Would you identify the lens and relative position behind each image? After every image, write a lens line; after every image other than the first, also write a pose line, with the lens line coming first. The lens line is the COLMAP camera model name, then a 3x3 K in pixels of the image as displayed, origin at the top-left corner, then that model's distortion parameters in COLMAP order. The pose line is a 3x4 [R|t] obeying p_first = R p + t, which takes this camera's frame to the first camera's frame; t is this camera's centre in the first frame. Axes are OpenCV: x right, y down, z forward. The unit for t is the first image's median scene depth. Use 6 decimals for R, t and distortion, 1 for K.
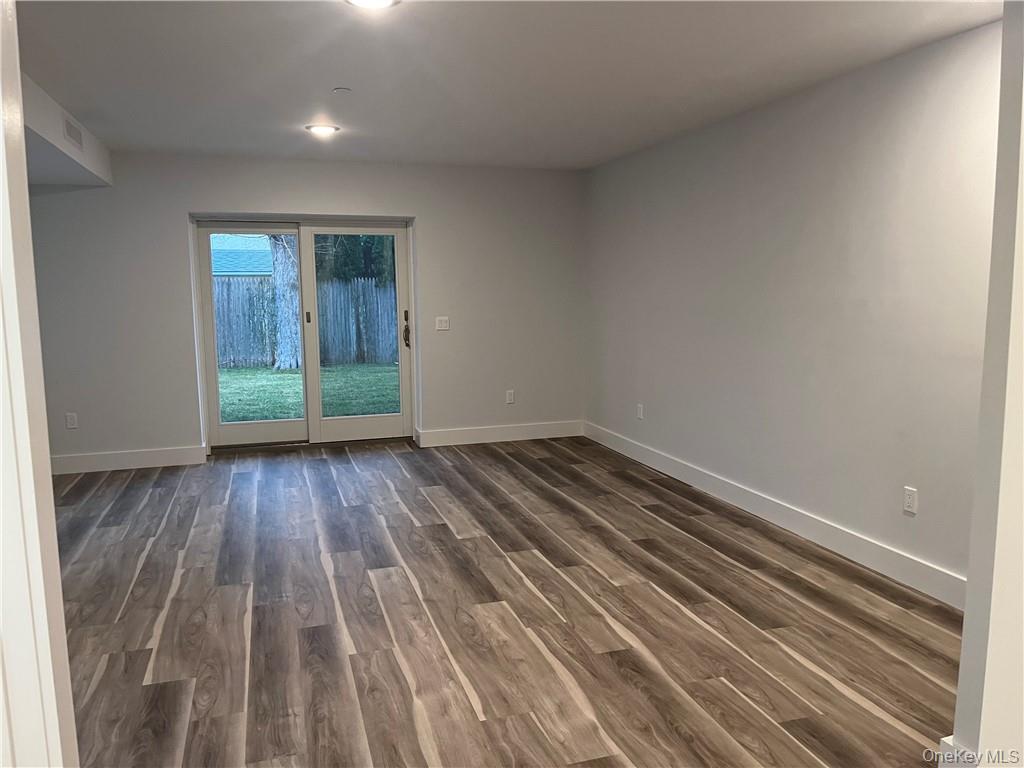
lens RADIAL K [[776.1, 0, 513.4], [0, 776.1, 384.4], [0, 0, 1]] dist [0.021052, -0.001545]
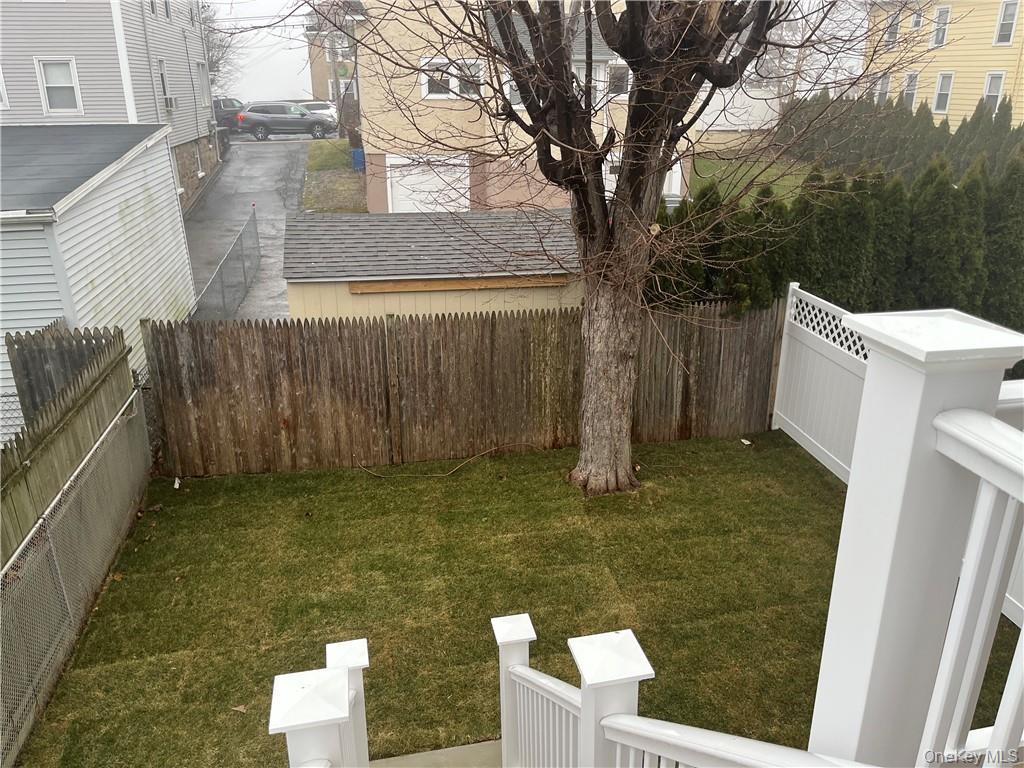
lens RADIAL K [[776.1, 0, 510.7], [0, 776.1, 383.6], [0, 0, 1]] dist [0.021052, -0.001545]
pose [[0.992532, 0.050270, -0.111142, -0.273054], [-0.023262, 0.972416, 0.232091, -0.214253], [0.119744, -0.227772, 0.966324, 0.400548]]
